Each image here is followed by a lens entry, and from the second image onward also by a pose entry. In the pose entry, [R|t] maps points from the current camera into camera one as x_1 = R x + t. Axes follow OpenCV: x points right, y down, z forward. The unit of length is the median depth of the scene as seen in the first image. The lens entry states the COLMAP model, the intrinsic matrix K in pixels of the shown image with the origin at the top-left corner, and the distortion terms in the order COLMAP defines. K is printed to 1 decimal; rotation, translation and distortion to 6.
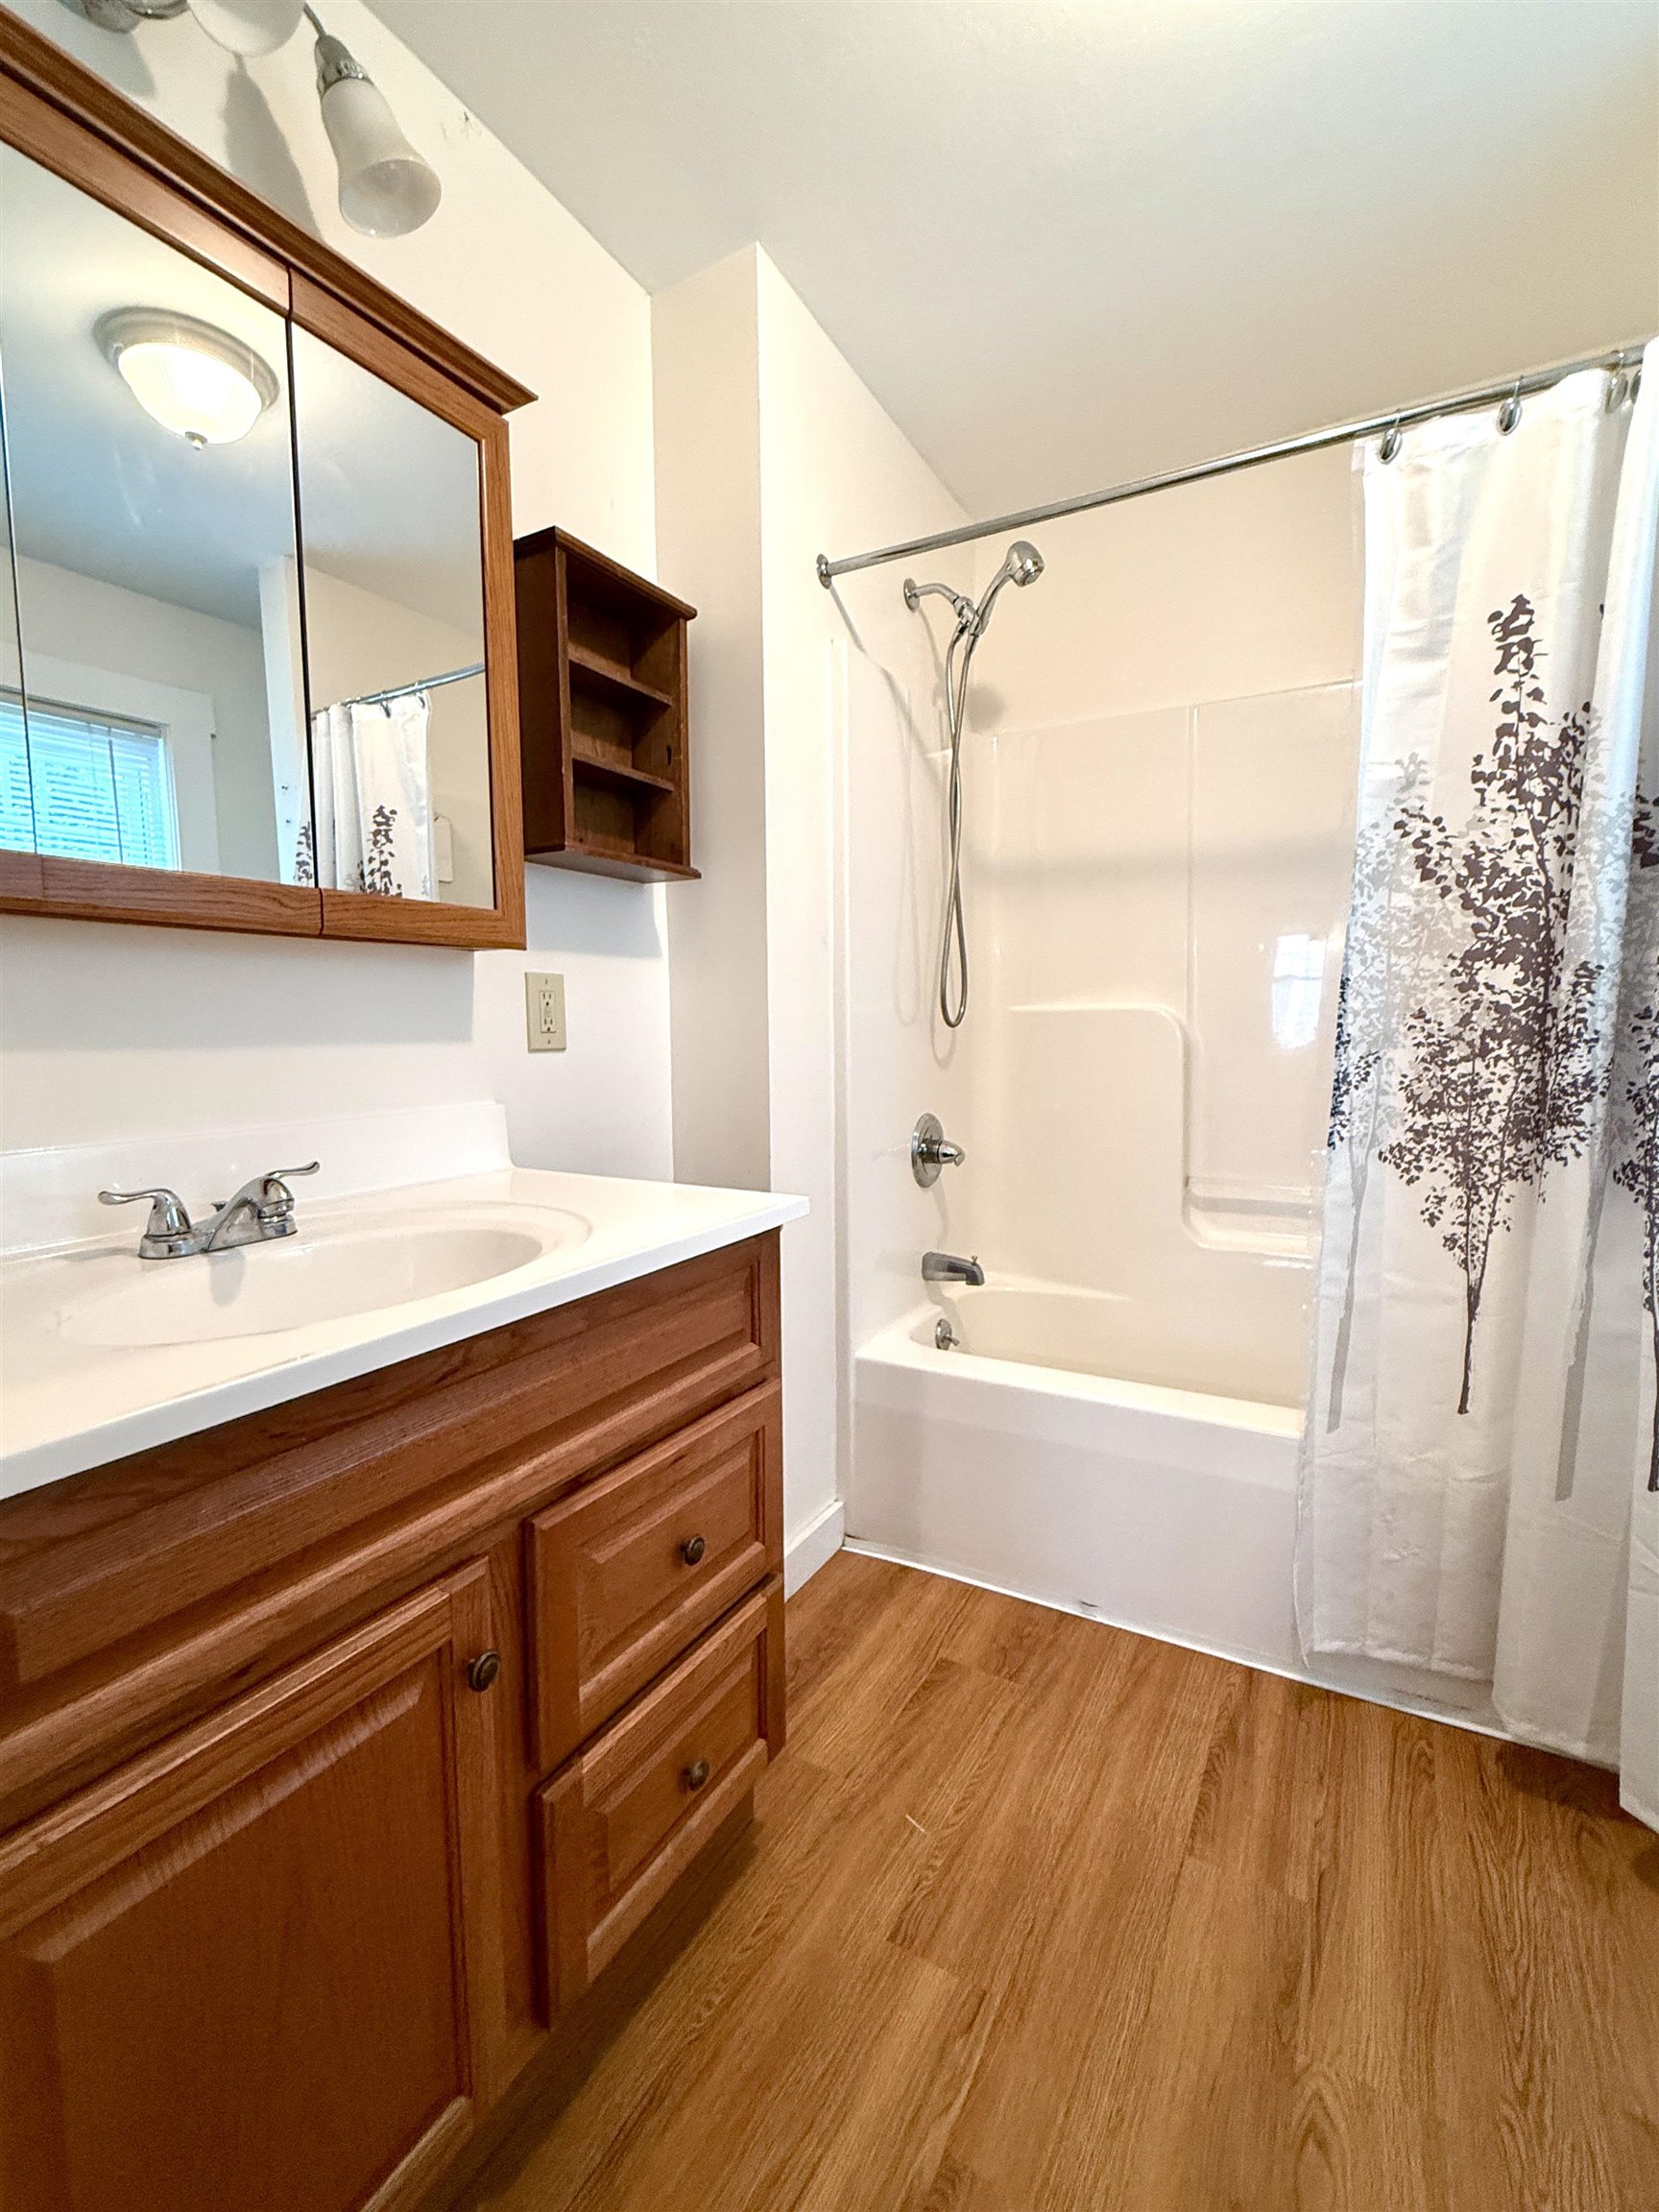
lens RADIAL K [[968.2, 0, 830.8], [0, 968.2, 1113.1], [0, 0, 1]] dist [-0.001199, -0.000088]
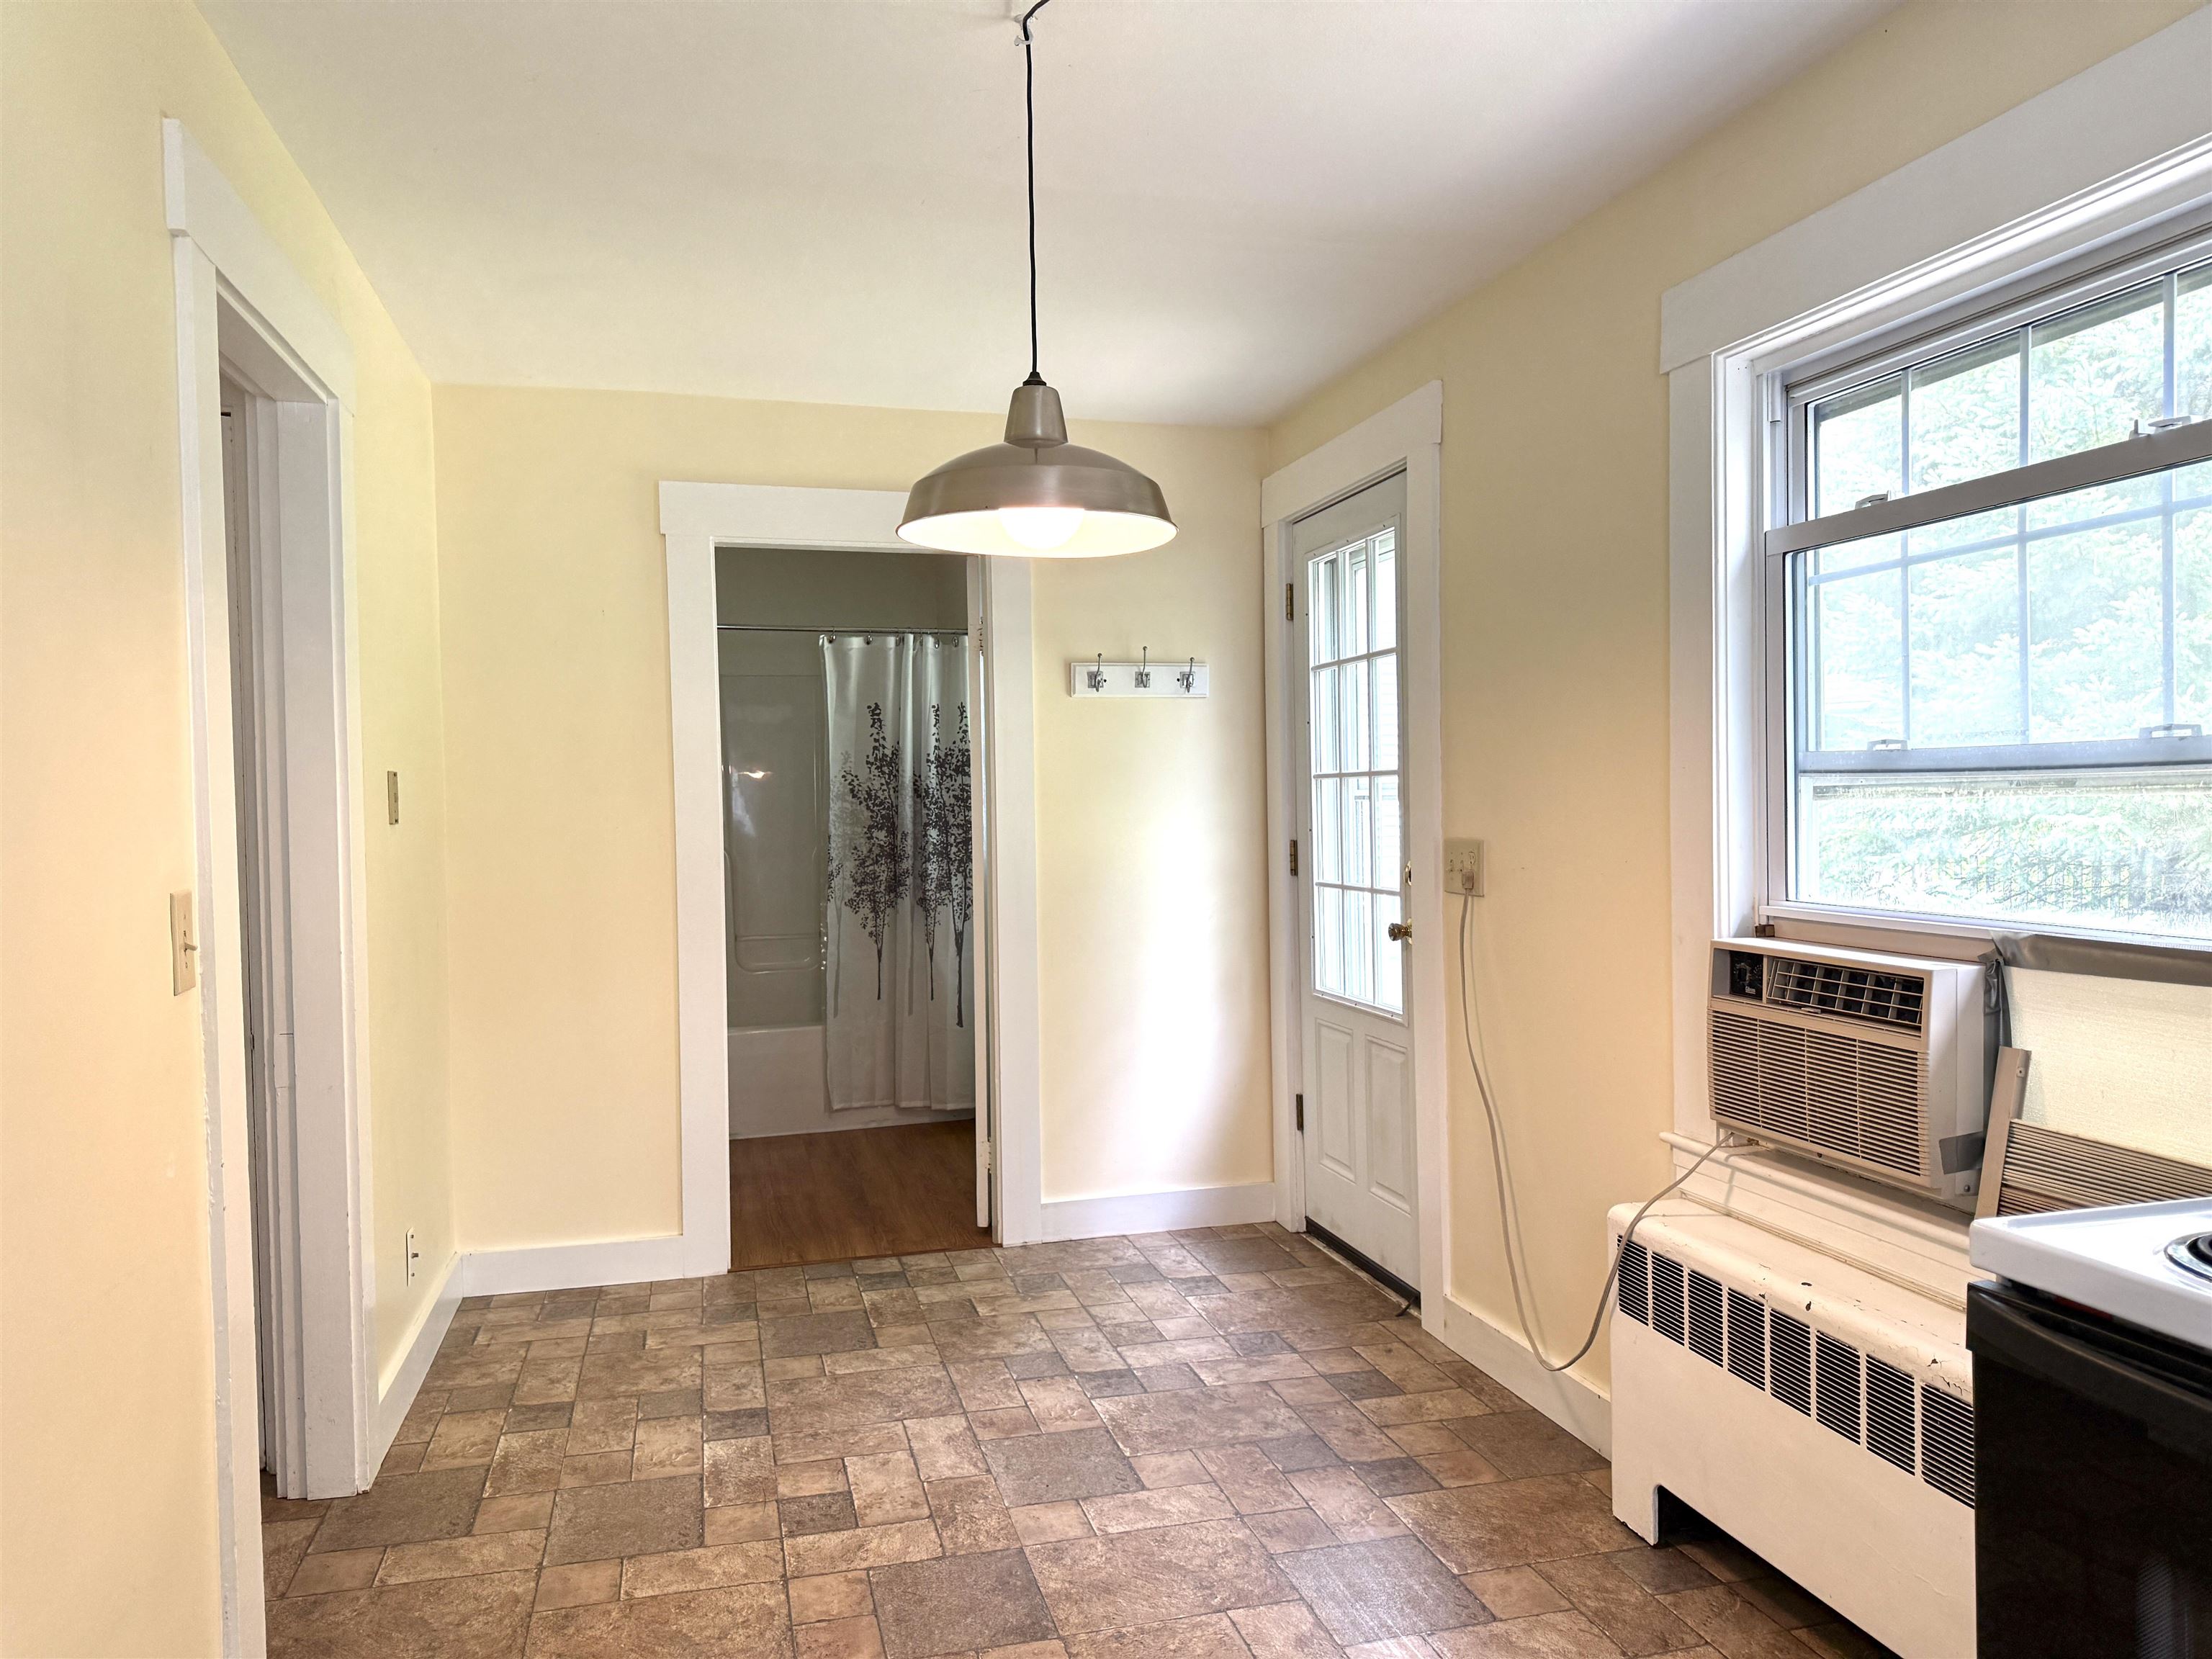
lens RADIAL K [[1540.6, 0, 1106.7], [0, 1540.6, 830.2], [0, 0, 1]] dist [-0.000150, -0.000009]
pose [[0.712693, -0.020121, 0.701188, -1.900692], [0.077967, 0.995667, -0.050675, 0.118056], [-0.697130, 0.090785, 0.711174, -2.540849]]
